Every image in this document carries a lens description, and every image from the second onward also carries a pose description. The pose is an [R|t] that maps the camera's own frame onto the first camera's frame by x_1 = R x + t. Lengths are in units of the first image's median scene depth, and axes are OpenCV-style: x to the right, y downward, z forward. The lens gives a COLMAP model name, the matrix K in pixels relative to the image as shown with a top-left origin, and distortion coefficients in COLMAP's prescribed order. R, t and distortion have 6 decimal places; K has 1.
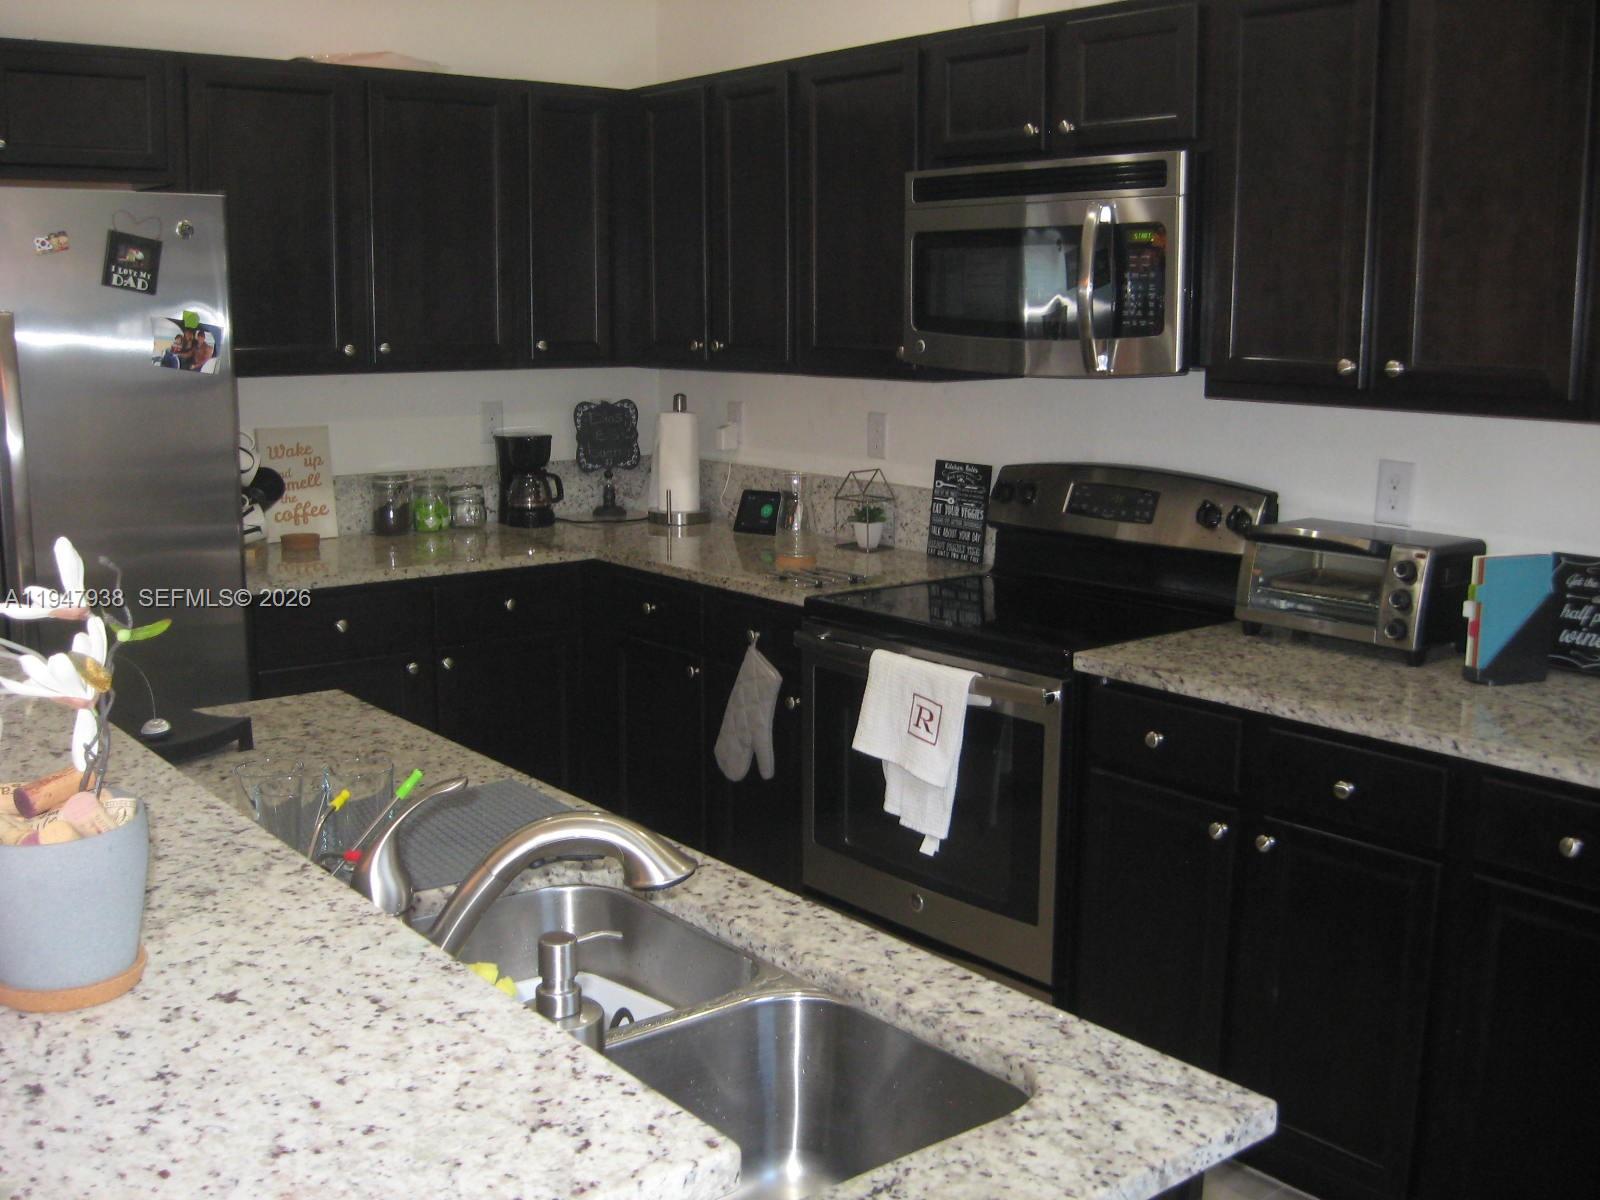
lens RADIAL K [[1659.9, 0, 798.4], [0, 1659.9, 599.4], [0, 0, 1]] dist [-0.113708, 0.000000]
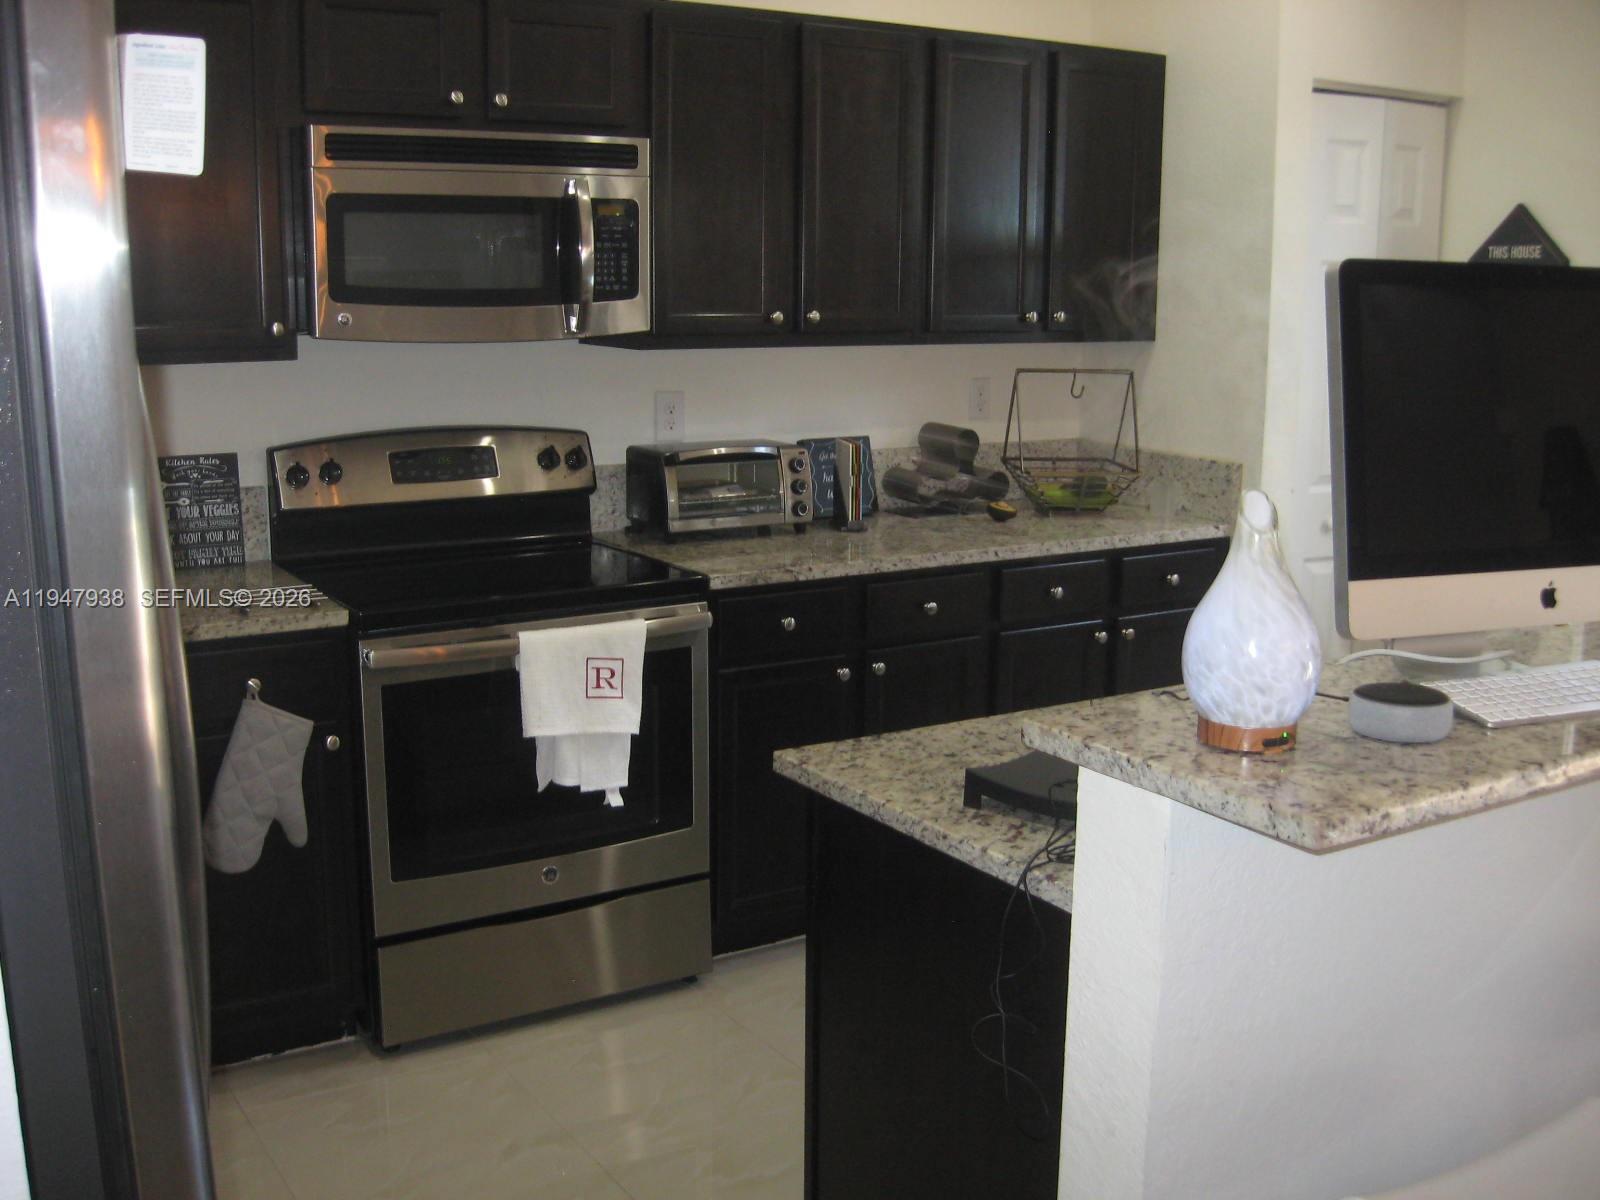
lens RADIAL K [[1659.9, 0, 798.1], [0, 1659.9, 597.8], [0, 0, 1]] dist [-0.113708, 0.000000]
pose [[0.140046, -0.197211, 0.970307, -0.900086], [0.166388, 0.970716, 0.173279, -0.135100], [-0.976065, 0.137180, 0.168758, 0.708149]]
